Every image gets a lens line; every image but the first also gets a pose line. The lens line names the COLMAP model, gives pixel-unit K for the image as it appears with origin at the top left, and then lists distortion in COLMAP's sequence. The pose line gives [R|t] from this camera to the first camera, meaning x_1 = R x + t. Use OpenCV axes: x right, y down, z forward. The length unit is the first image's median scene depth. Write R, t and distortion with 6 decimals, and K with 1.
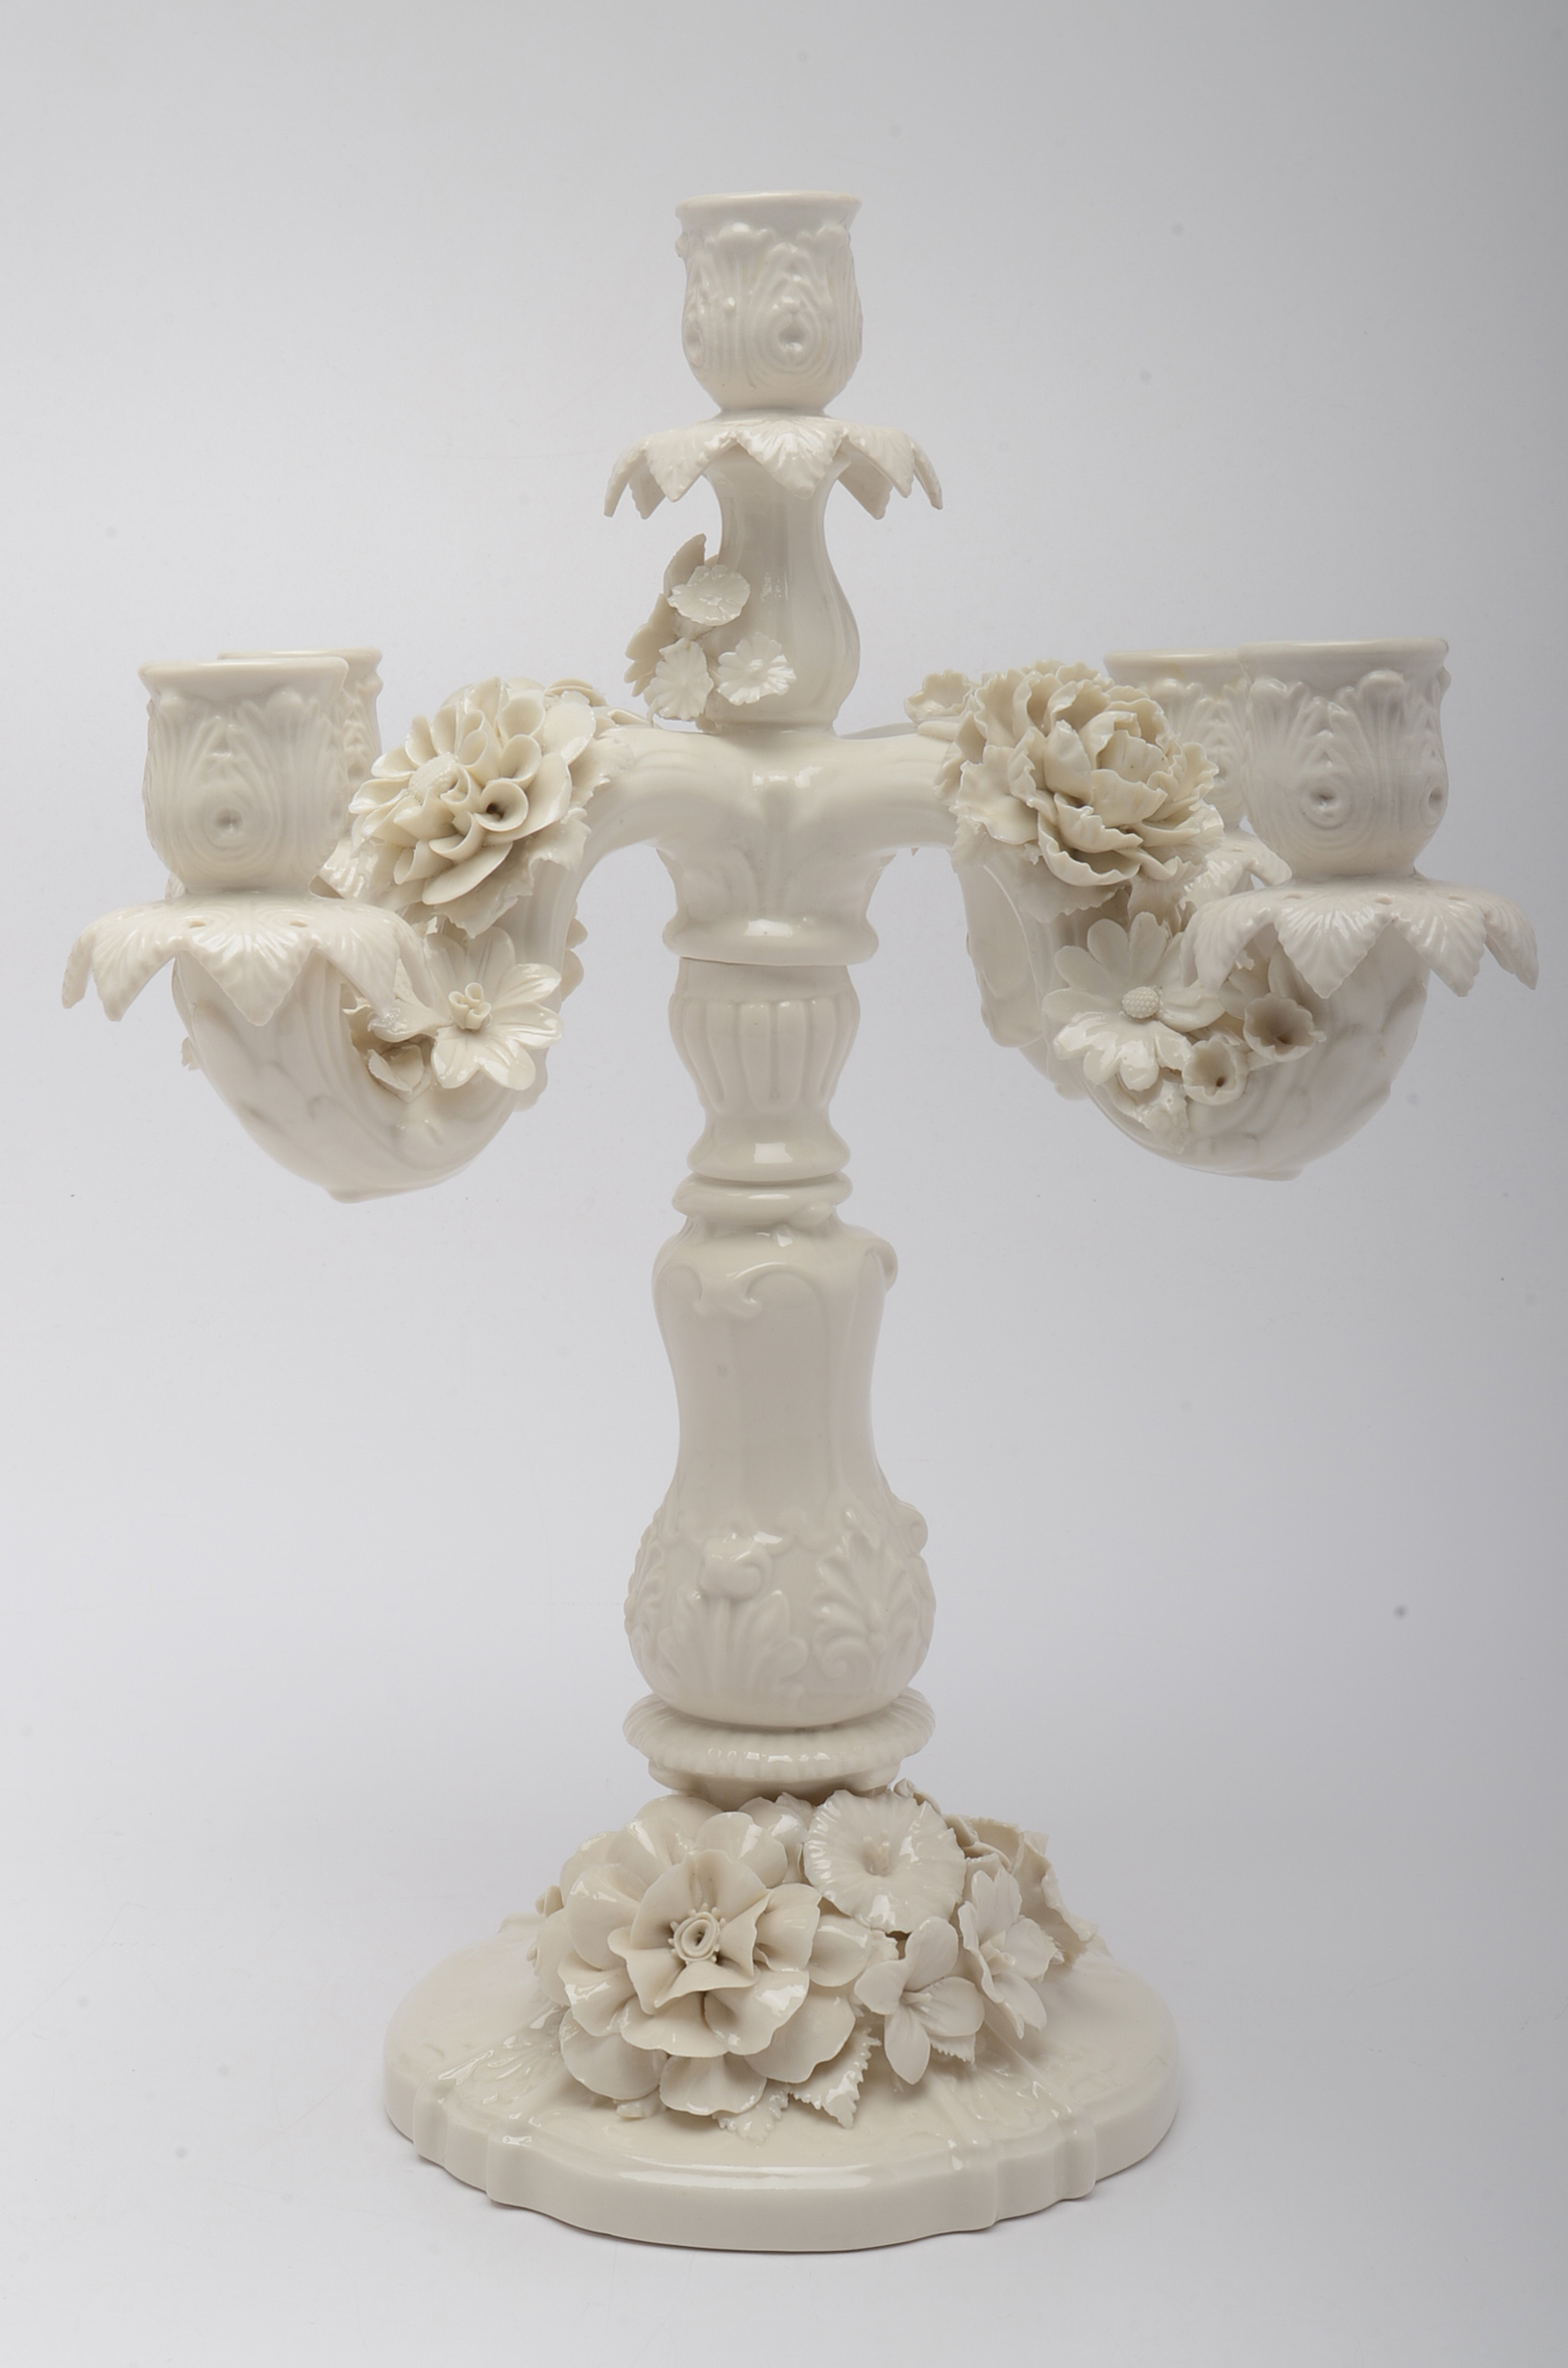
lens RADIAL K [[4266.0, 0, 784.0], [0, 4266.0, 1184.0], [0, 0, 1]] dist [0.024055, 0.071617]
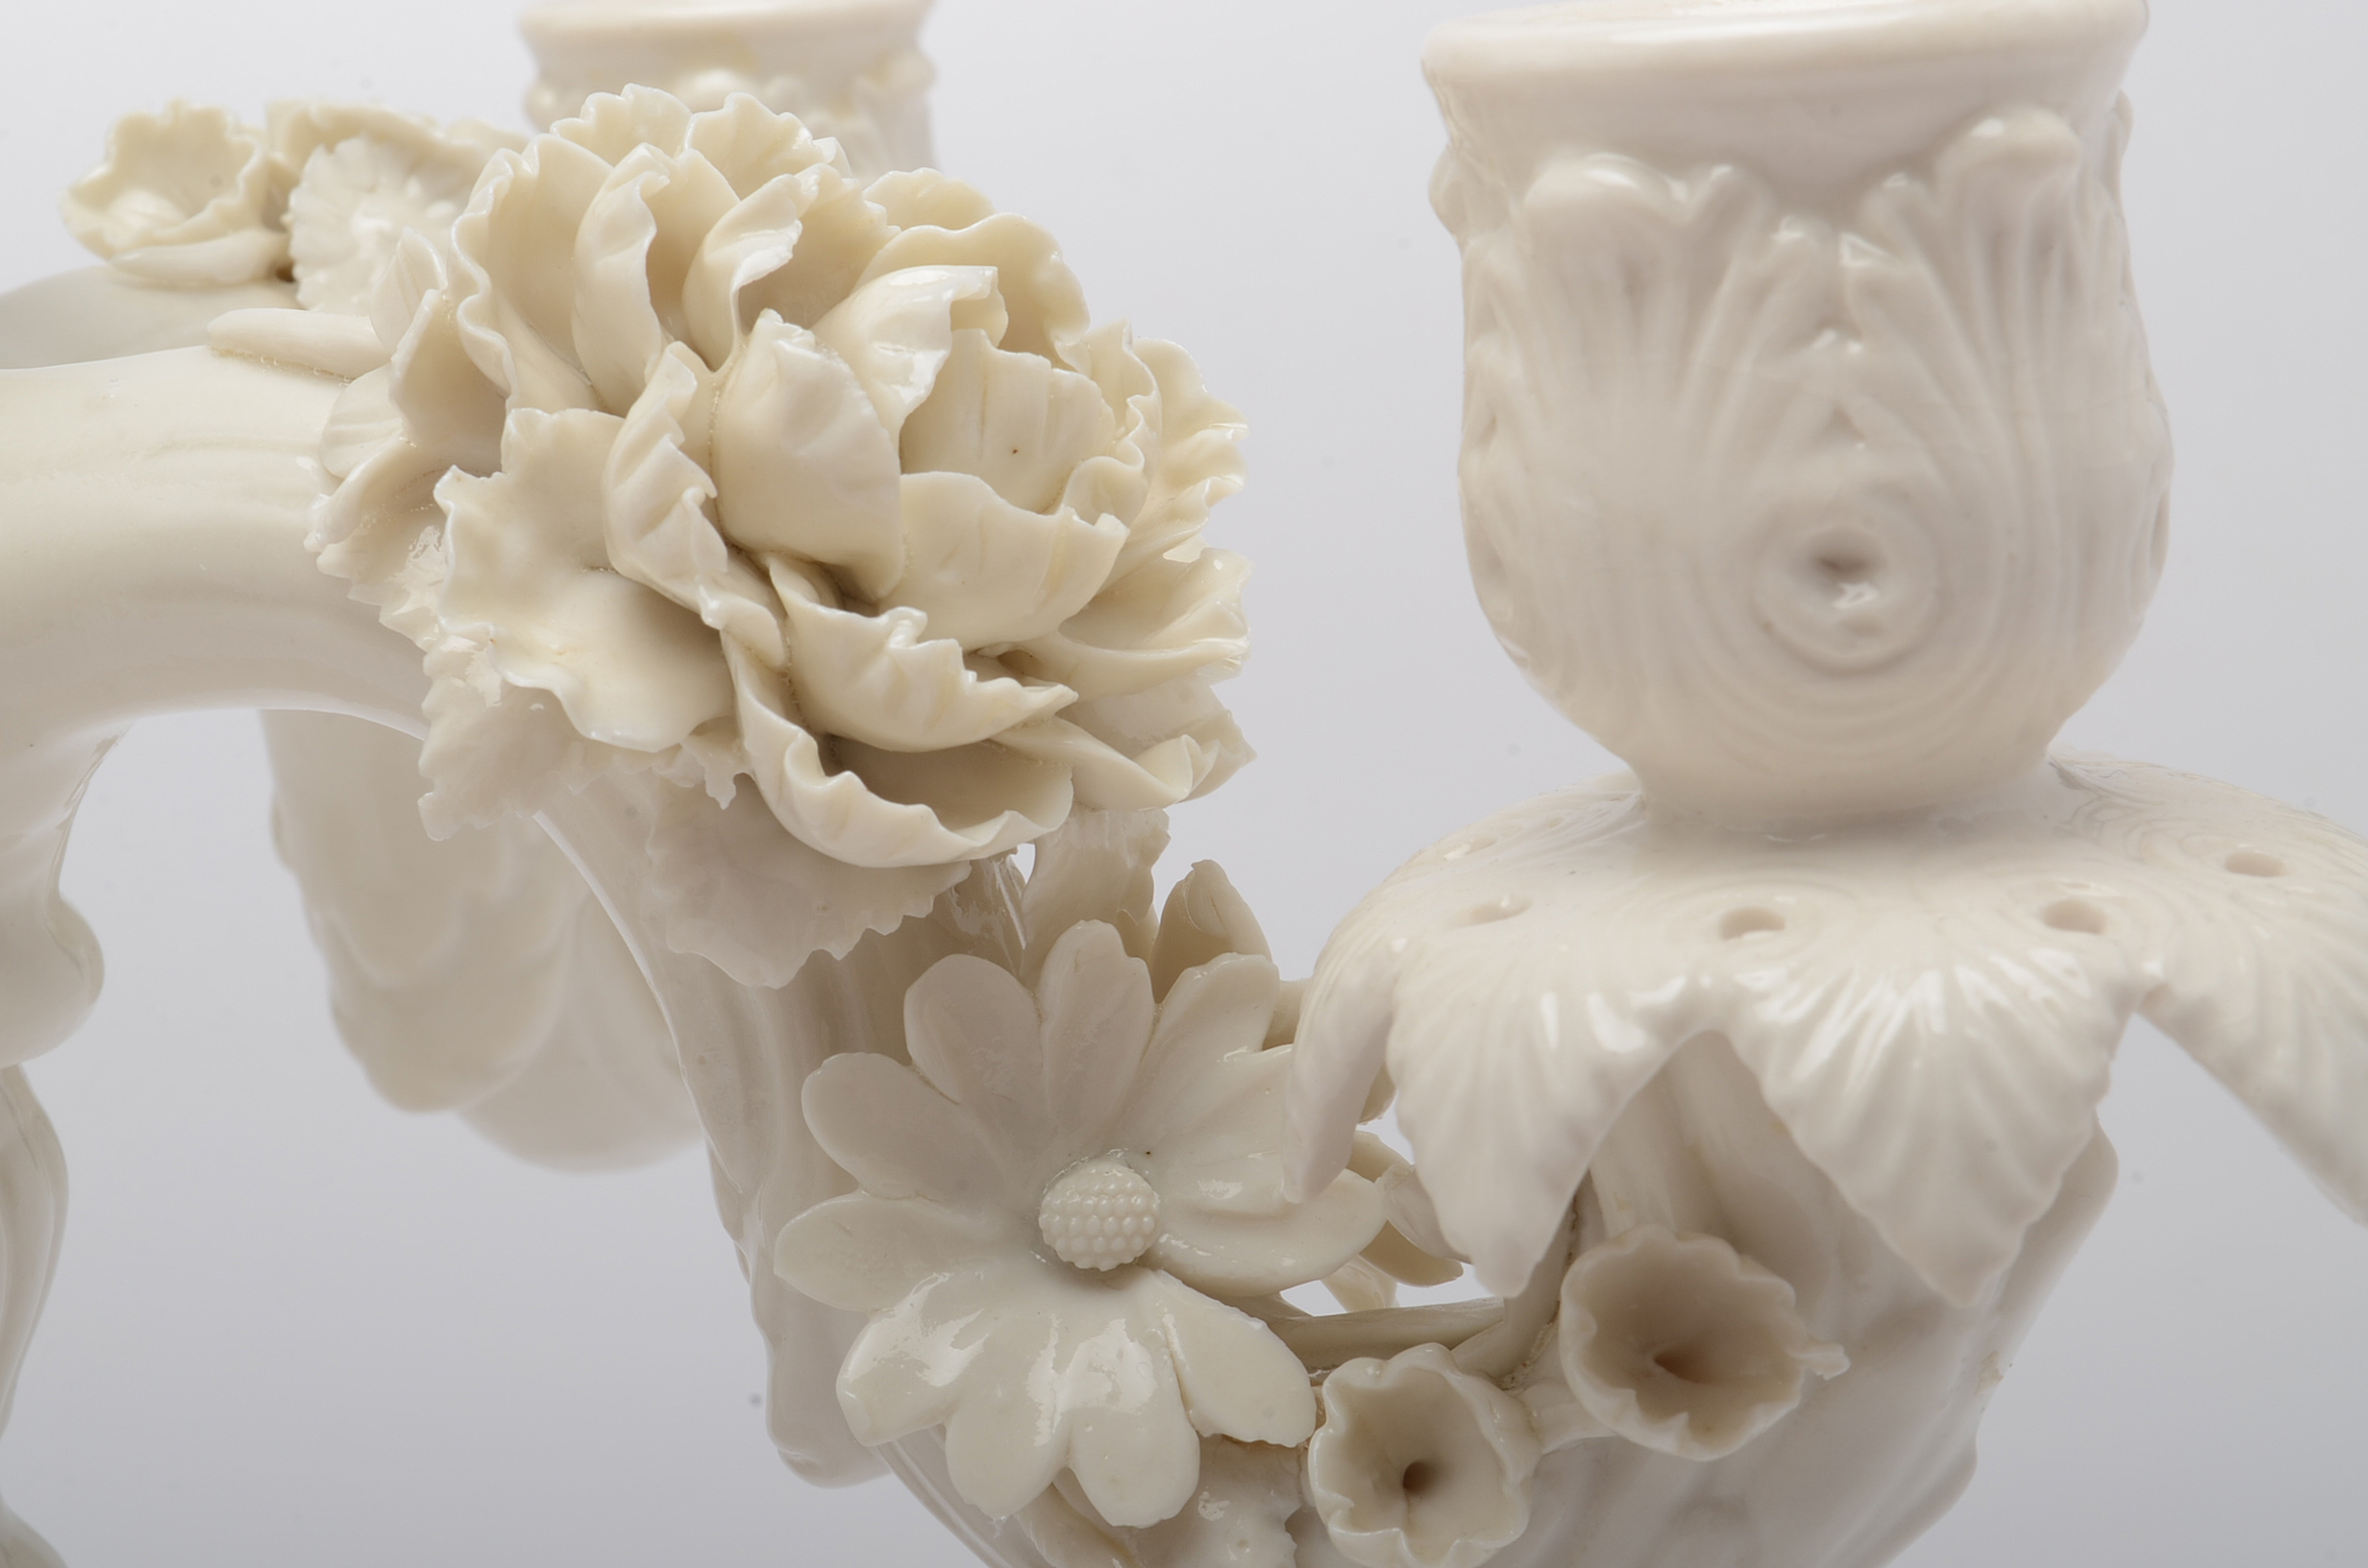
lens RADIAL K [[5440.4, 0, 1184.0], [0, 5440.4, 784.0], [0, 0, 1]] dist [-0.052984, 0.000907]
pose [[0.952832, -0.100866, 0.286246, -0.018520], [0.088424, 0.994502, 0.056099, -0.093638], [-0.290330, -0.028142, 0.956513, 0.621660]]
